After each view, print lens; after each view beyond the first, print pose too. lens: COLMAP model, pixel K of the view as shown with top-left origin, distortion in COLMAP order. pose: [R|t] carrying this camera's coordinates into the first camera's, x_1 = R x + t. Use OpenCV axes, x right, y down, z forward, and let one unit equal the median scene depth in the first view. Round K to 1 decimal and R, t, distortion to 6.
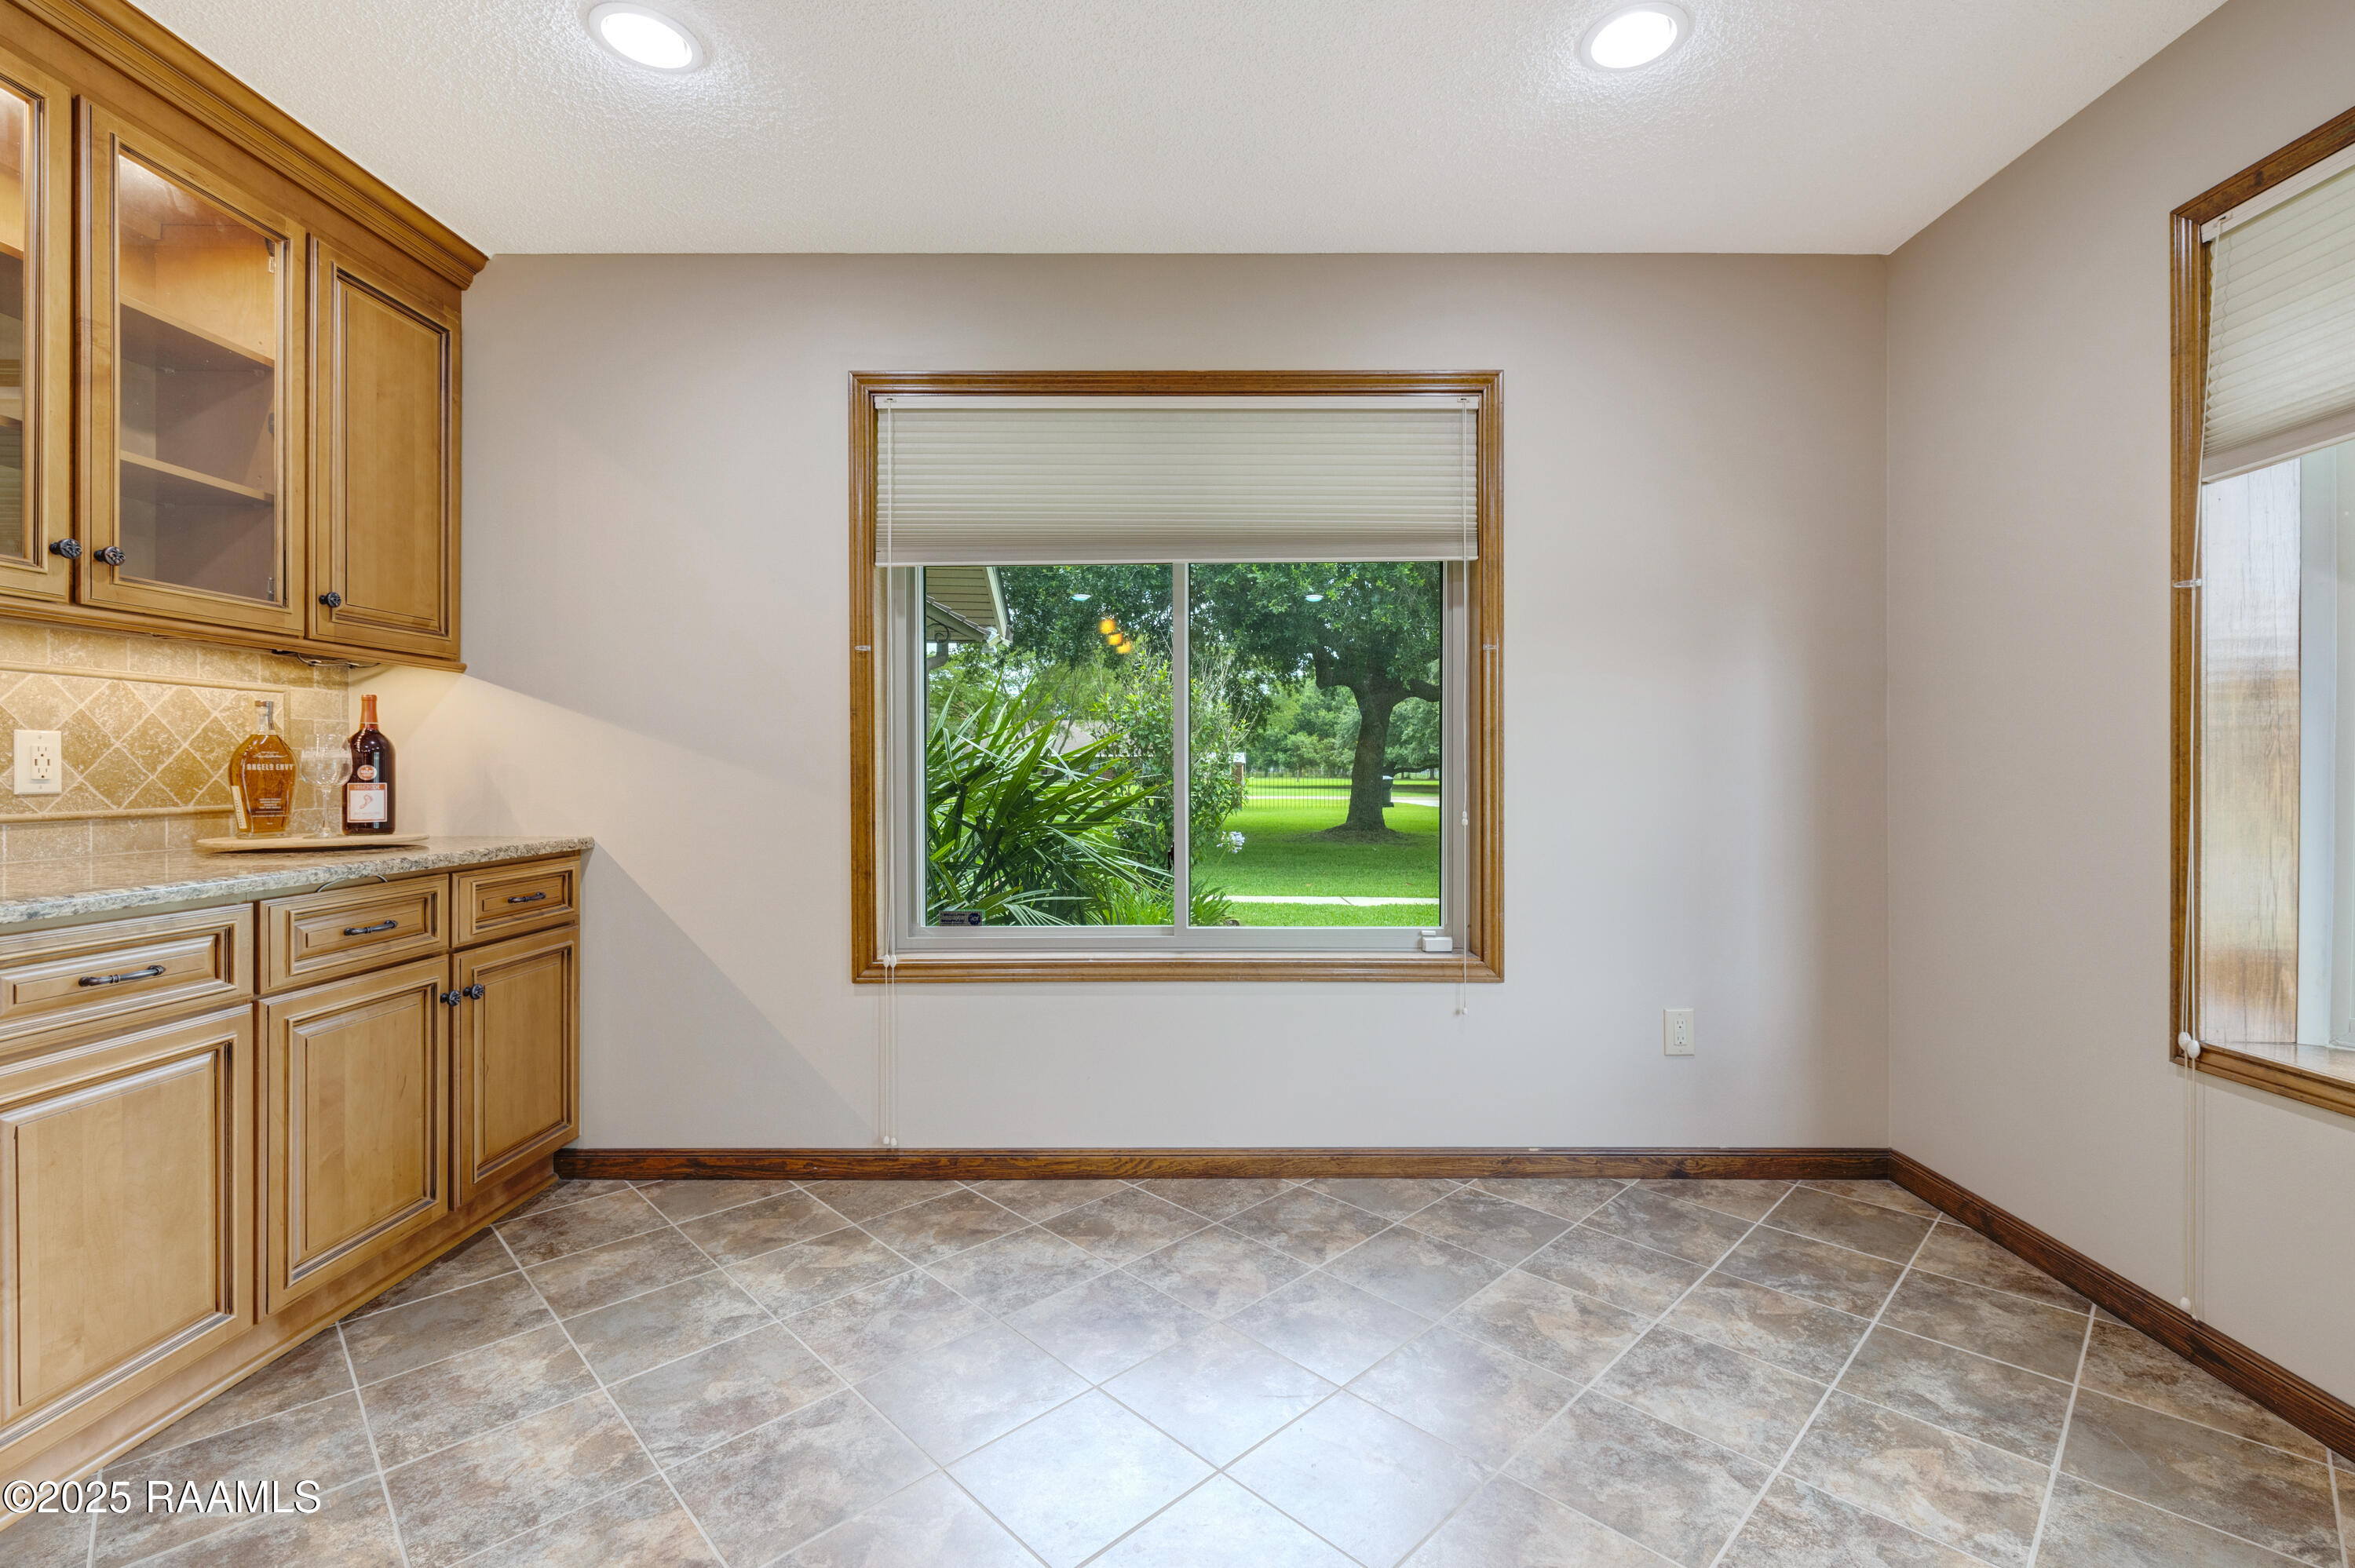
lens RADIAL K [[1035.9, 0, 1177.5], [0, 1035.9, 784.0], [0, 0, 1]] dist [0.001334, 0.000706]
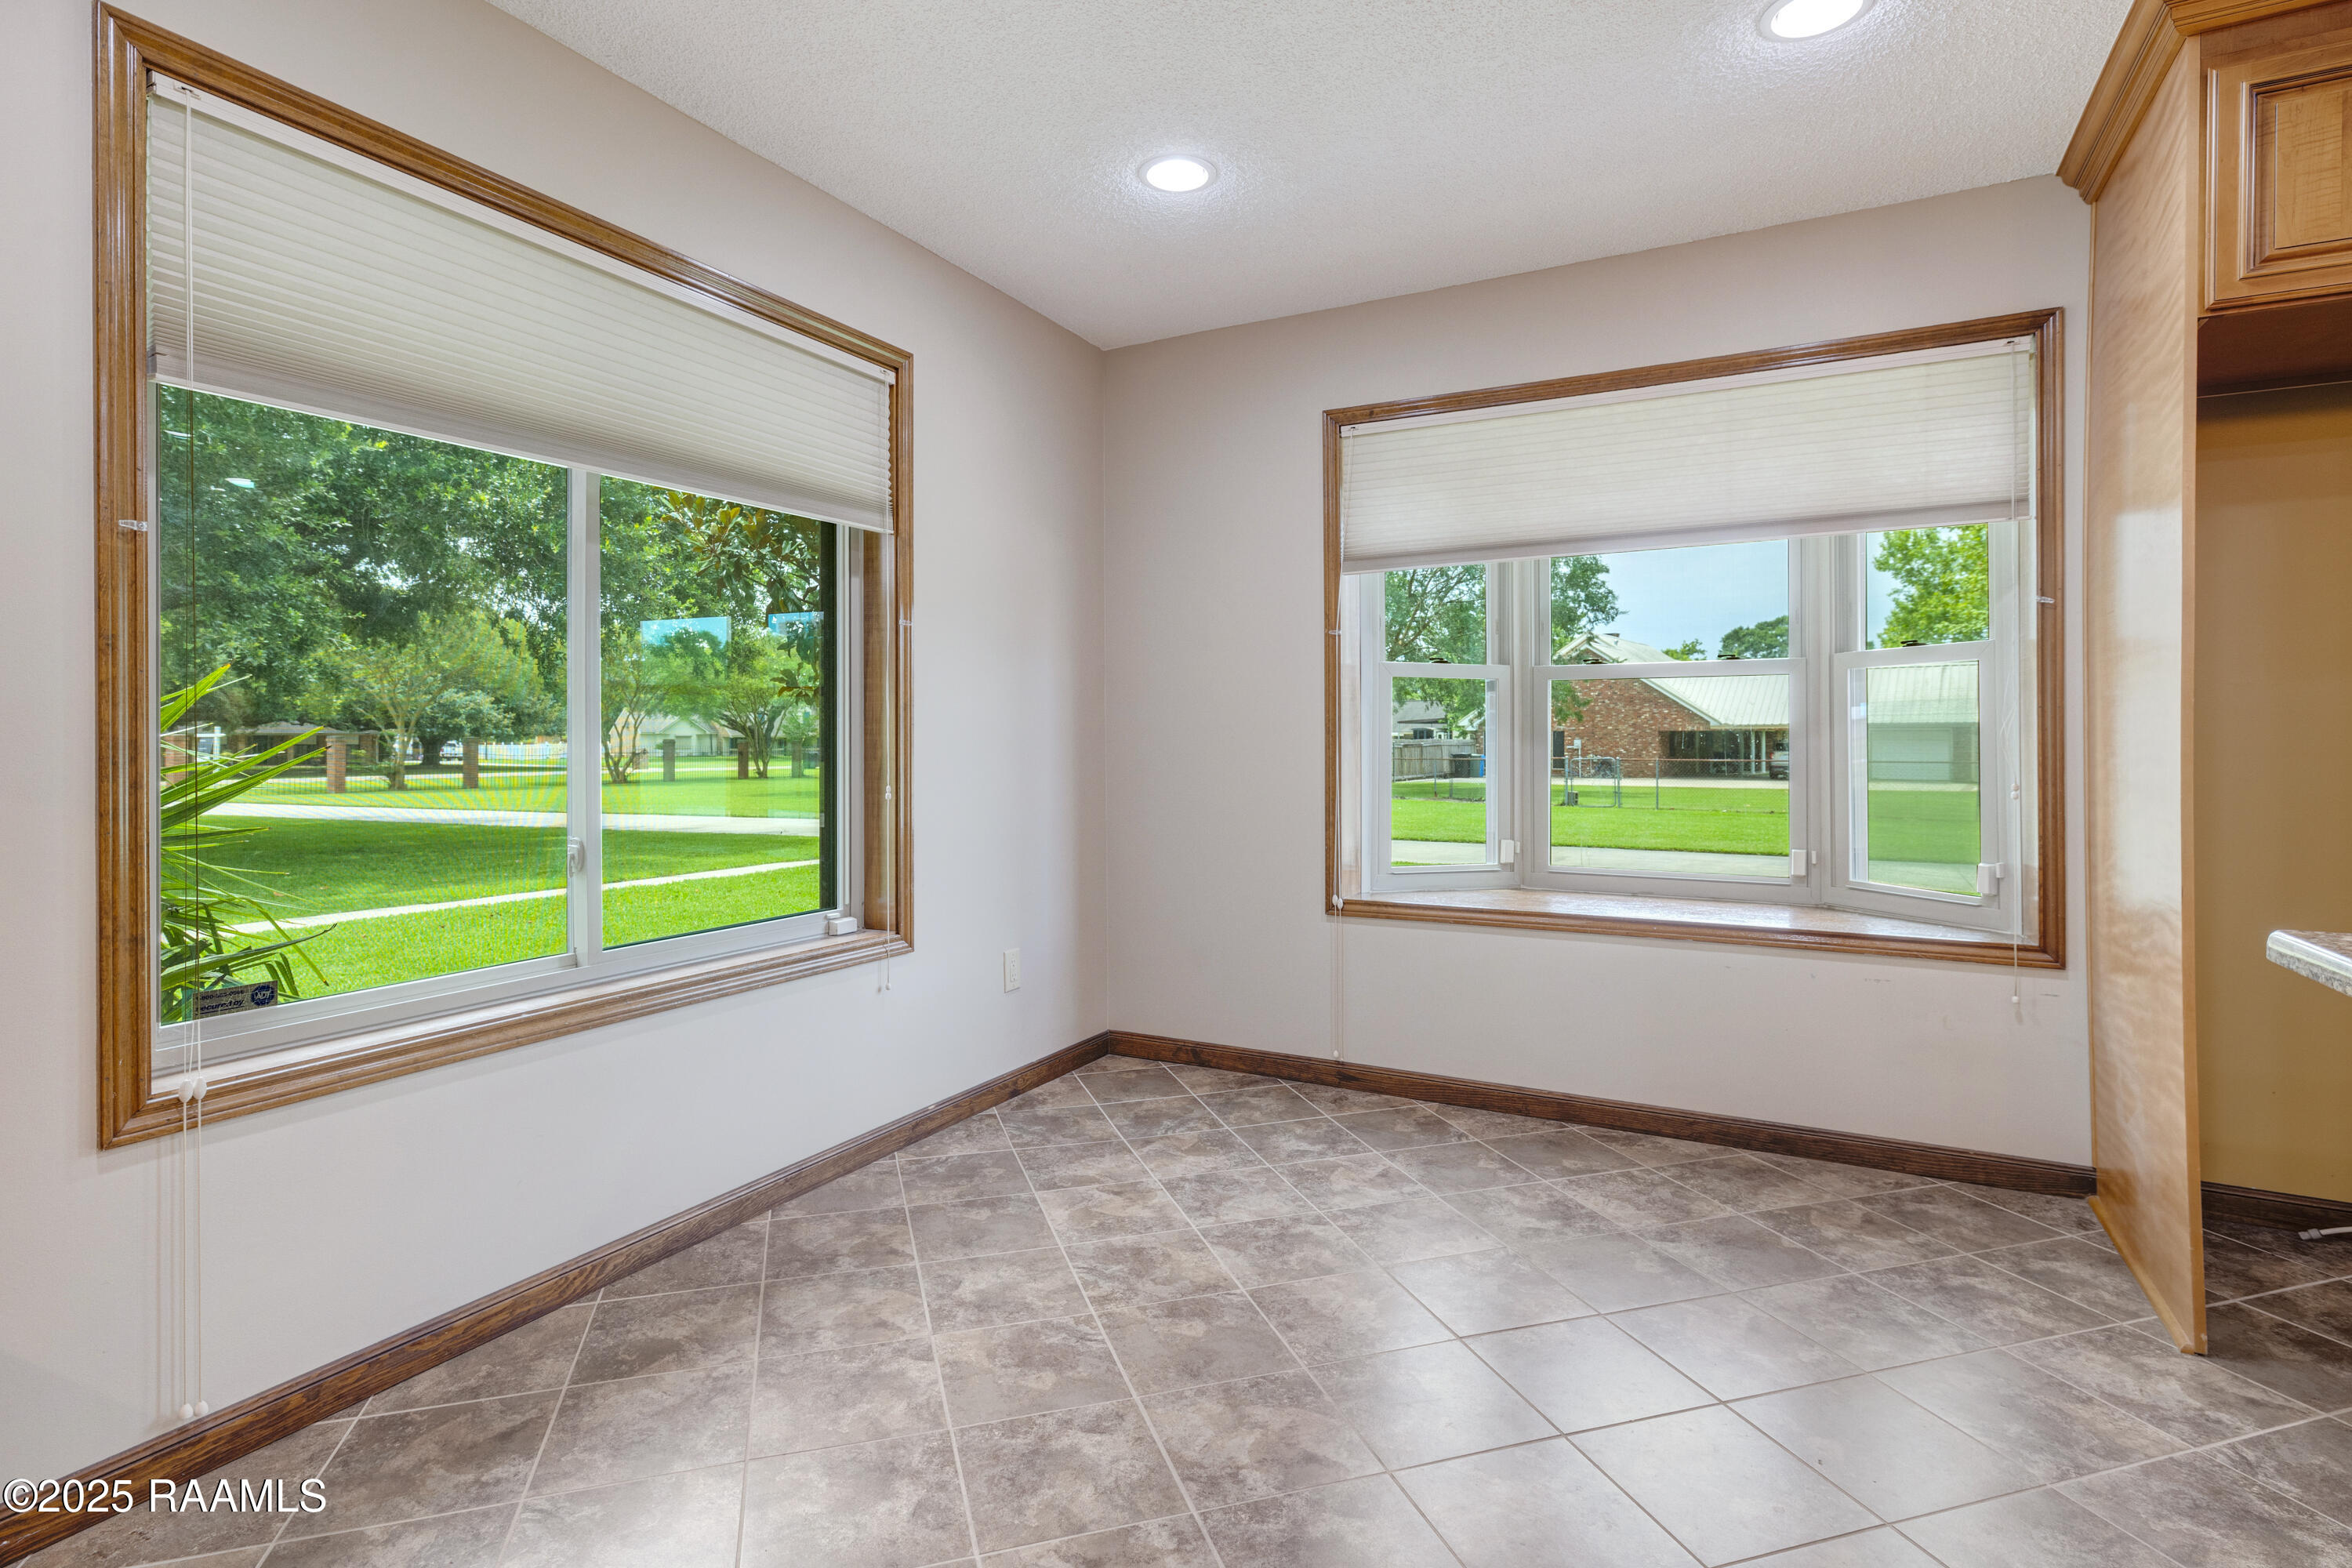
lens RADIAL K [[1184.1, 0, 1177.8], [0, 1184.1, 748.8], [0, 0, 1]] dist [-0.003119, 0.000735]
pose [[0.458925, -0.009087, 0.888428, -0.662148], [0.016355, 0.999865, 0.001779, -0.006484], [-0.888324, 0.013714, 0.459012, 0.252530]]
